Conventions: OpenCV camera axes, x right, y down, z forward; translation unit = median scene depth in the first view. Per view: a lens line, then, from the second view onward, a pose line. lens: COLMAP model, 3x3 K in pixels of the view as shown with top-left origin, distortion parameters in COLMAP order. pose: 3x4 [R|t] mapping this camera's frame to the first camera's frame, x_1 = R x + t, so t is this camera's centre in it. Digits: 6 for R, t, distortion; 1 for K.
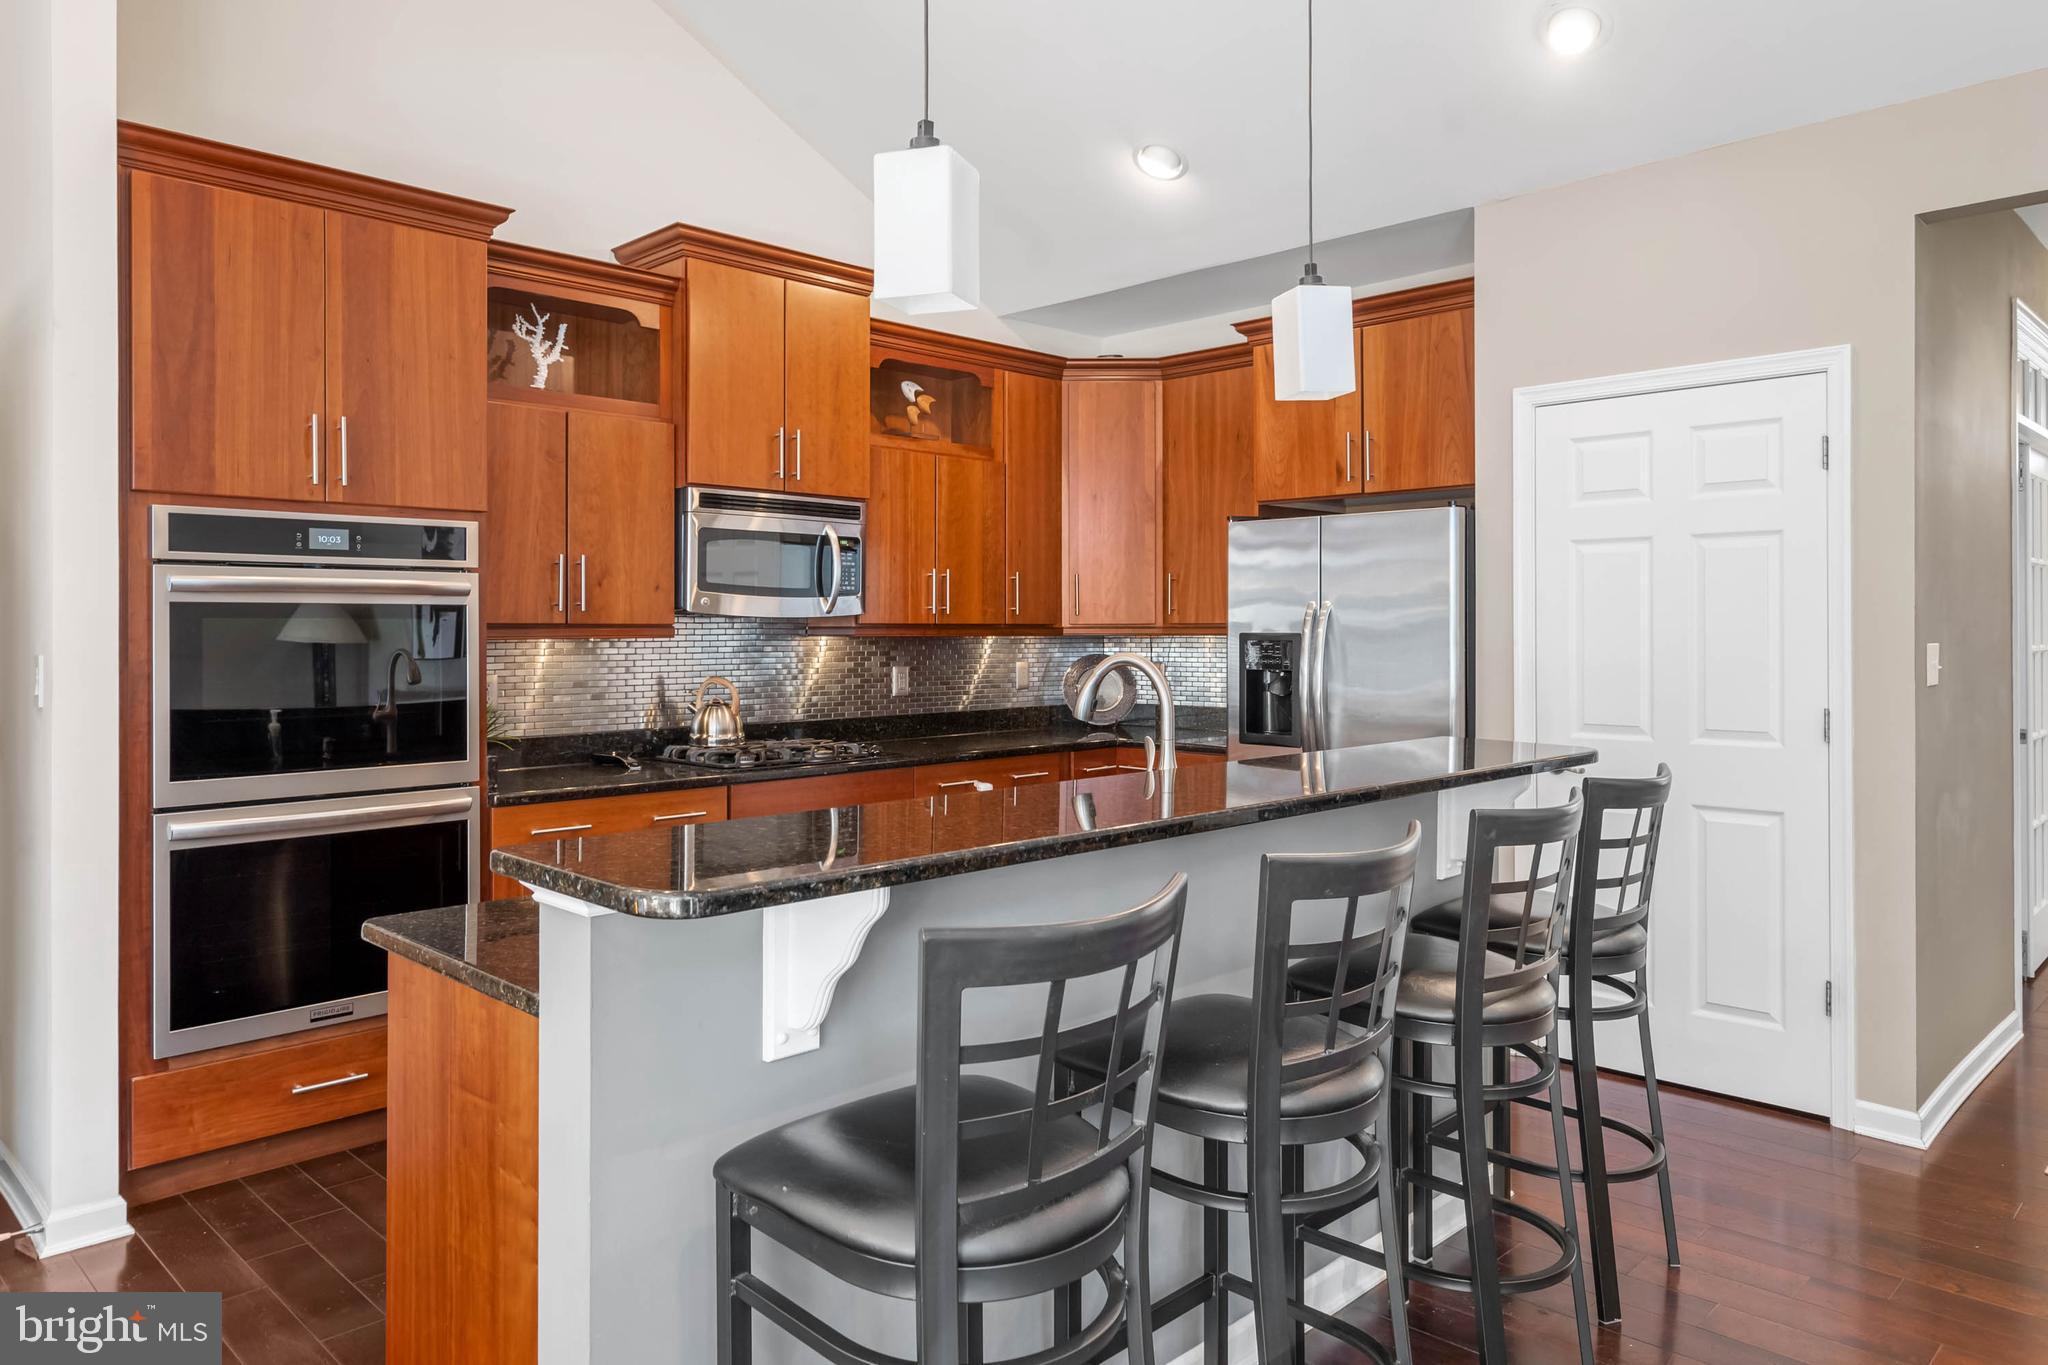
lens RADIAL K [[1381.5, 0, 1051.6], [0, 1381.5, 636.7], [0, 0, 1]] dist [0.000668, 0.002392]
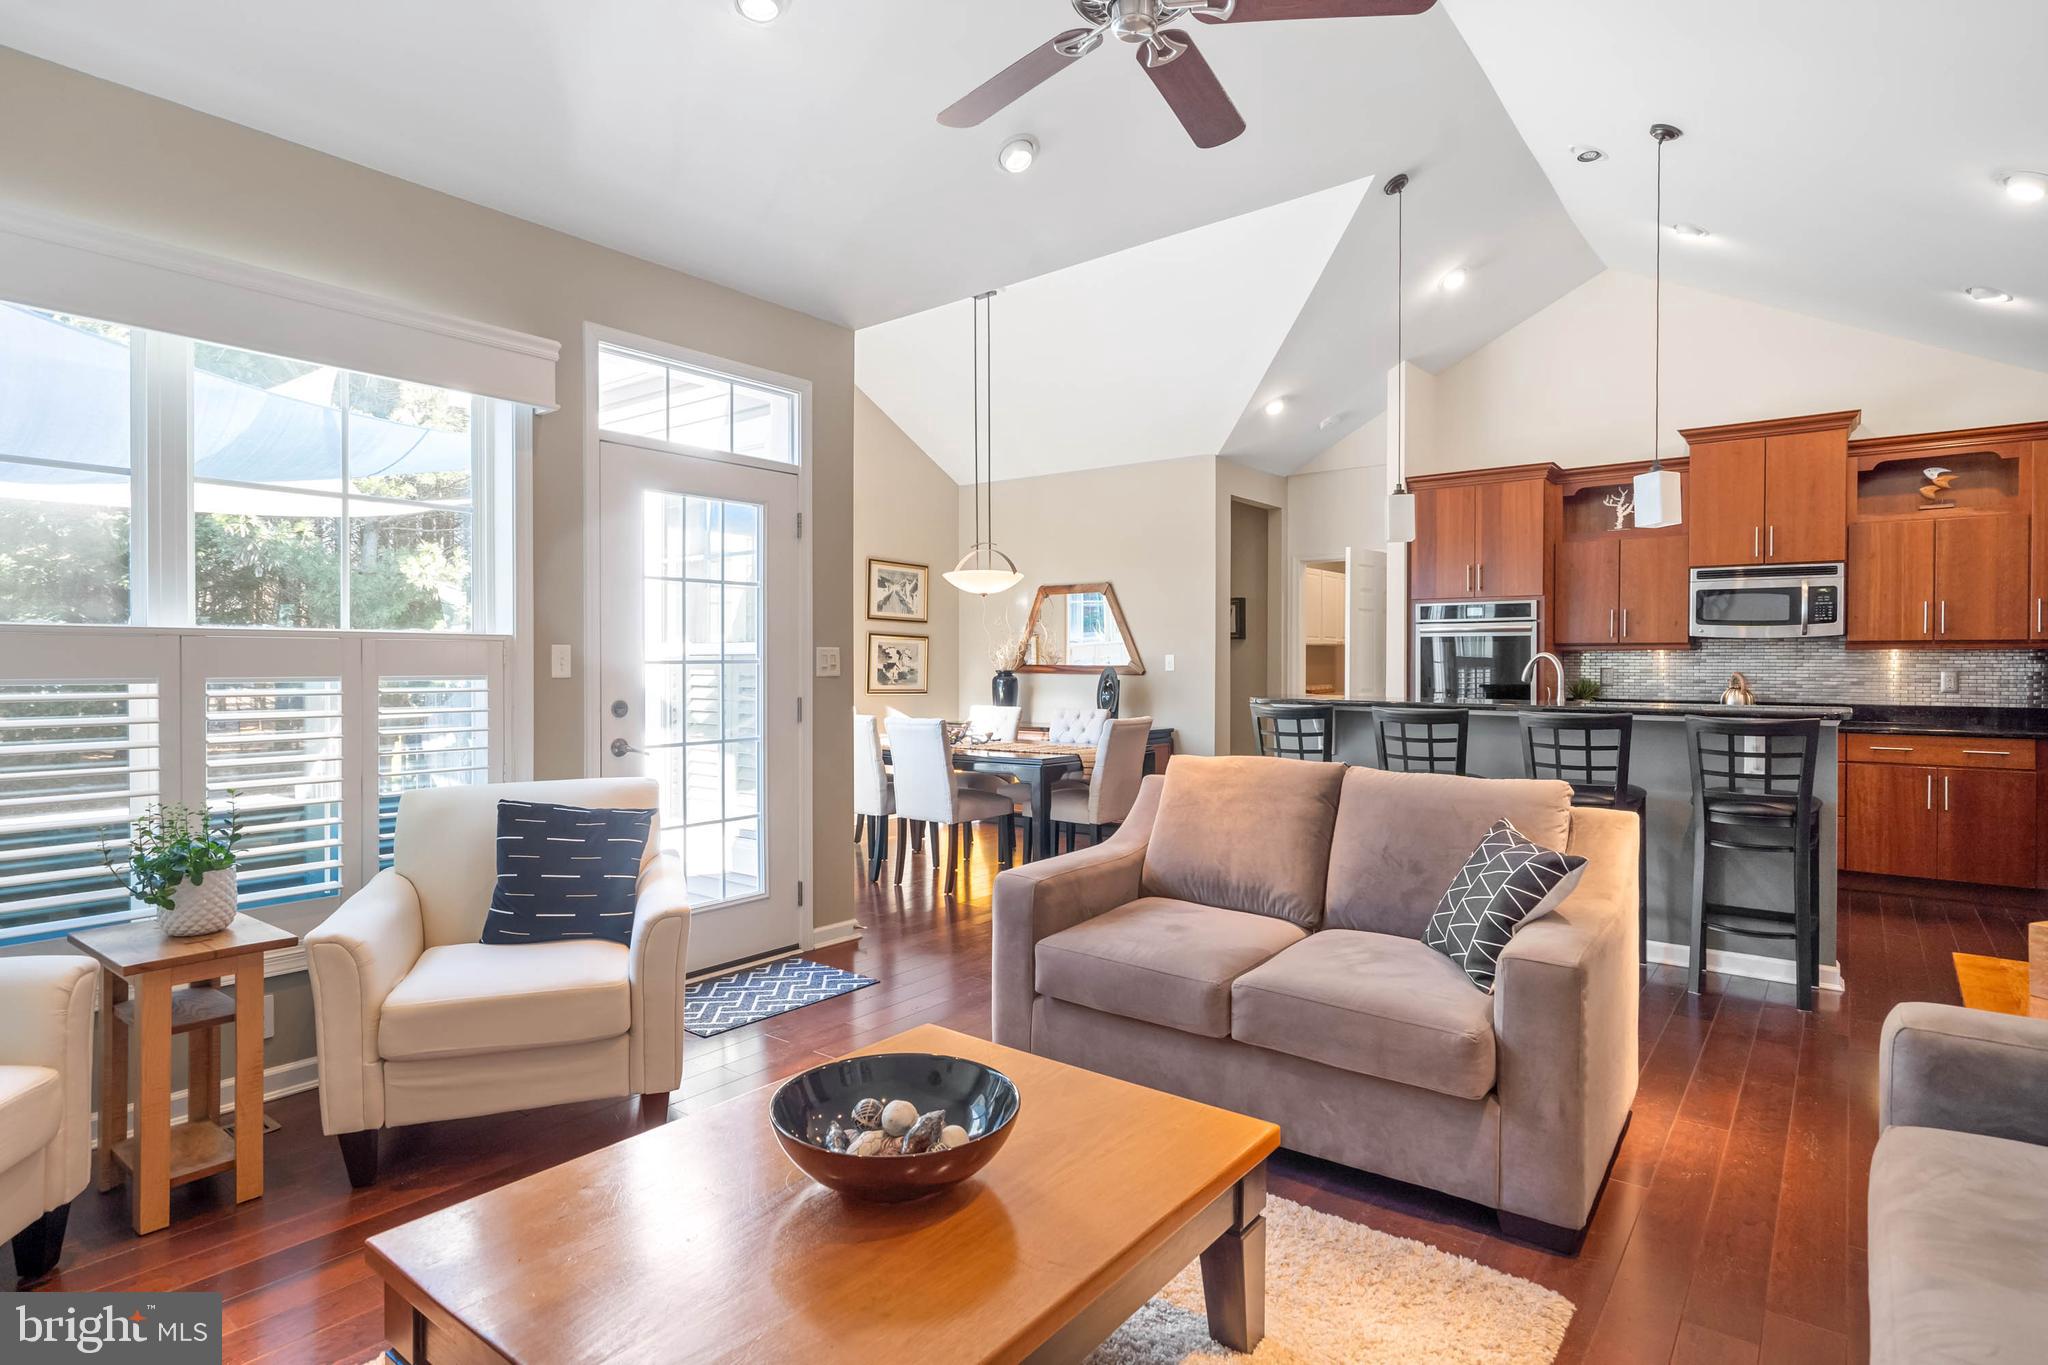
lens RADIAL K [[1063.6, 0, 1035.1], [0, 1063.6, 675.9], [0, 0, 1]] dist [-0.000434, -0.000503]
pose [[0.121090, 0.020240, -0.992435, 1.106443], [-0.002013, 0.999795, 0.020145, 0.009742], [0.992640, -0.000441, 0.121105, -0.055552]]
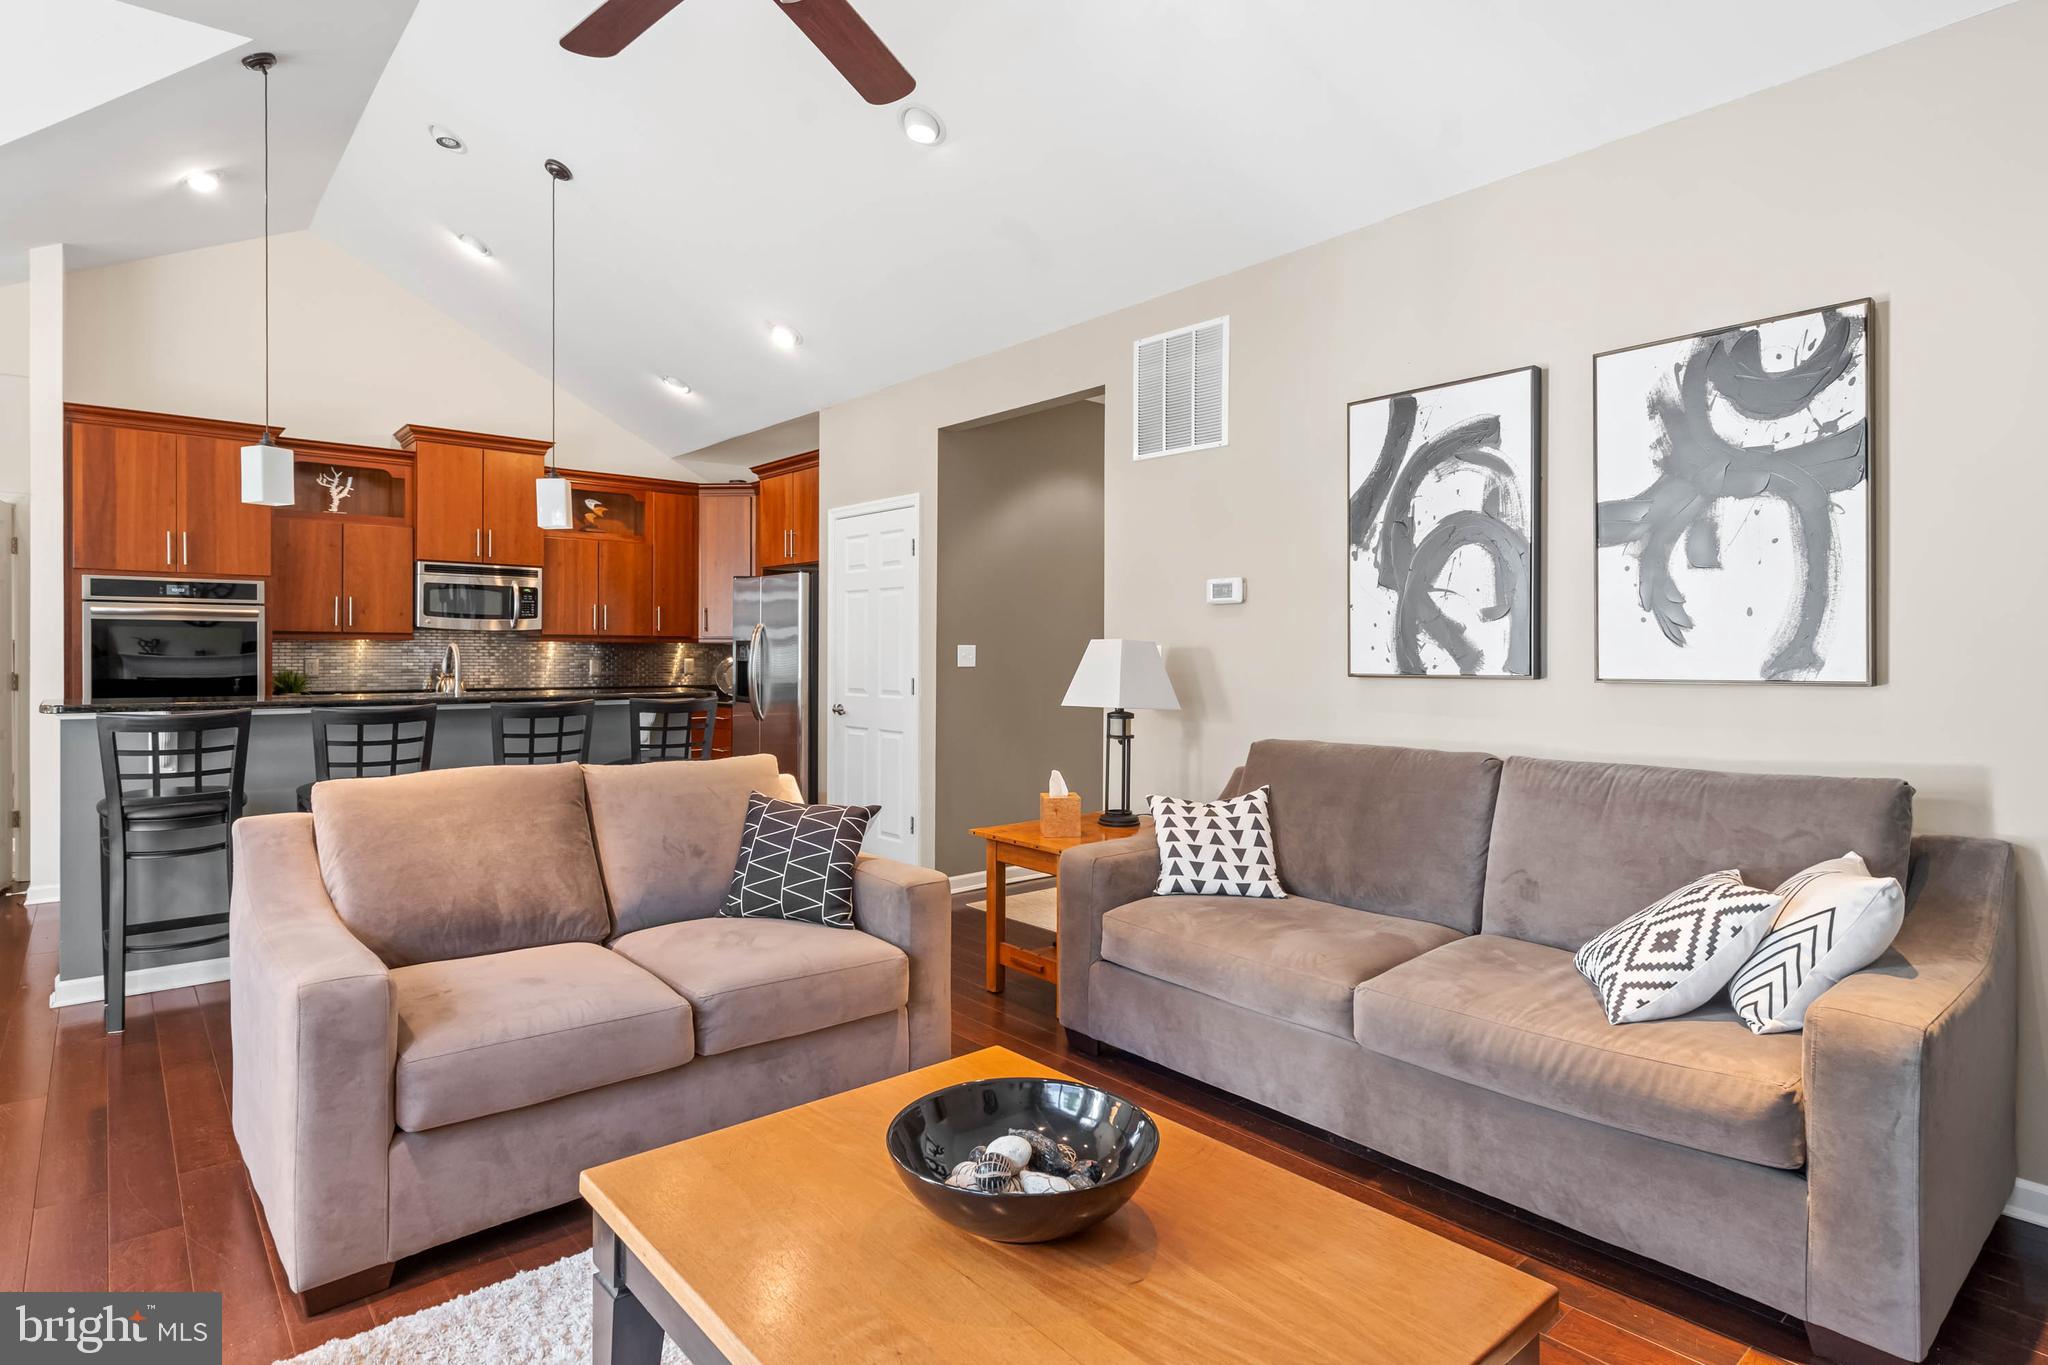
lens RADIAL K [[1063.6, 0, 1033.8], [0, 1063.6, 662.7], [0, 0, 1]] dist [-0.000434, -0.000503]
pose [[0.997047, 0.008908, -0.076280, 0.734821], [-0.008210, 0.999922, 0.009454, 0.011894], [0.076358, -0.008800, 0.997042, -0.425134]]
